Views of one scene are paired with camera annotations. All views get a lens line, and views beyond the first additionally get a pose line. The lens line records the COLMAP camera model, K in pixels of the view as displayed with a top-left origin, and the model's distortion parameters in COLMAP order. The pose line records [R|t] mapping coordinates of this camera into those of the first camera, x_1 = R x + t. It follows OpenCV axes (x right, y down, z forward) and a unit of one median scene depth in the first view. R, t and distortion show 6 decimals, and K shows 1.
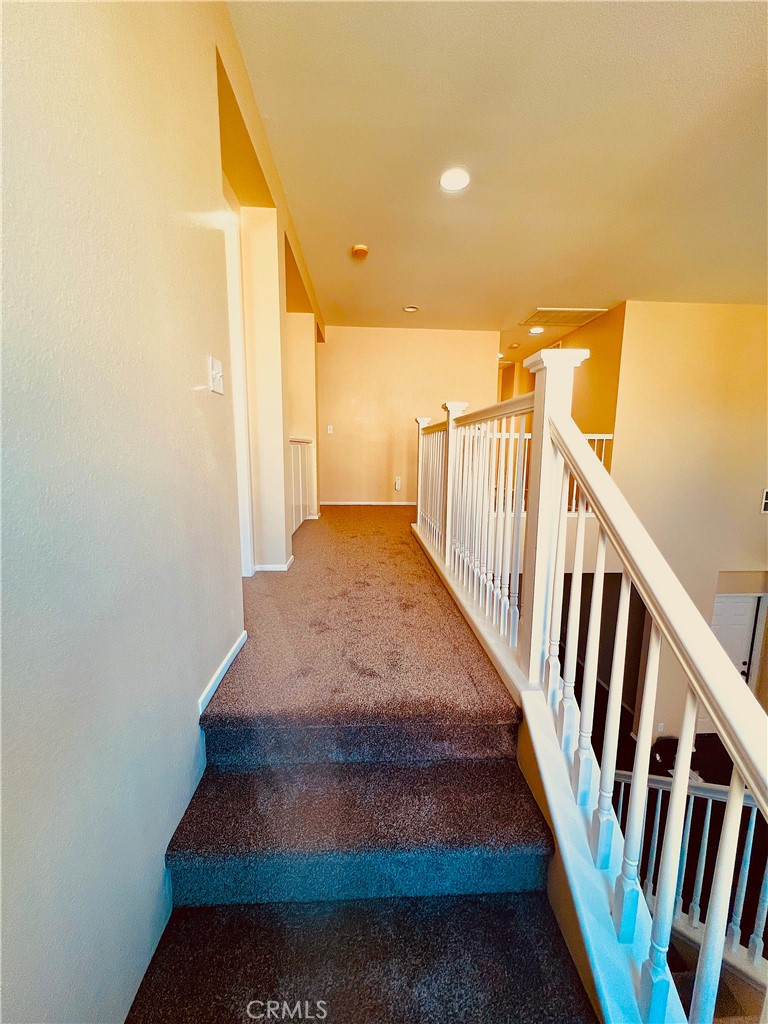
lens RADIAL K [[410.1, 0, 382.3], [0, 410.1, 509.4], [0, 0, 1]] dist [-0.001474, -0.000178]
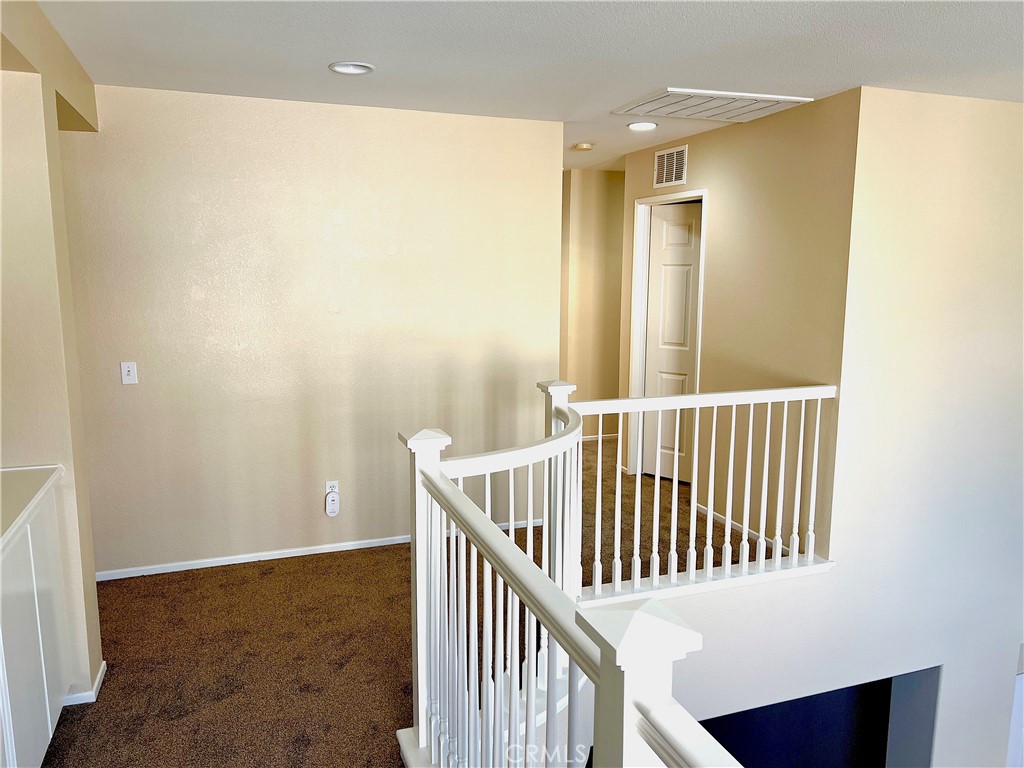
lens RADIAL K [[768.9, 0, 512.3], [0, 768.9, 385.0], [0, 0, 1]] dist [-0.006112, -0.004315]
pose [[0.953685, -0.062092, 0.294328, -0.007924], [0.057390, 0.998049, 0.024595, -0.221189], [-0.295280, -0.006564, 0.955388, 0.313727]]
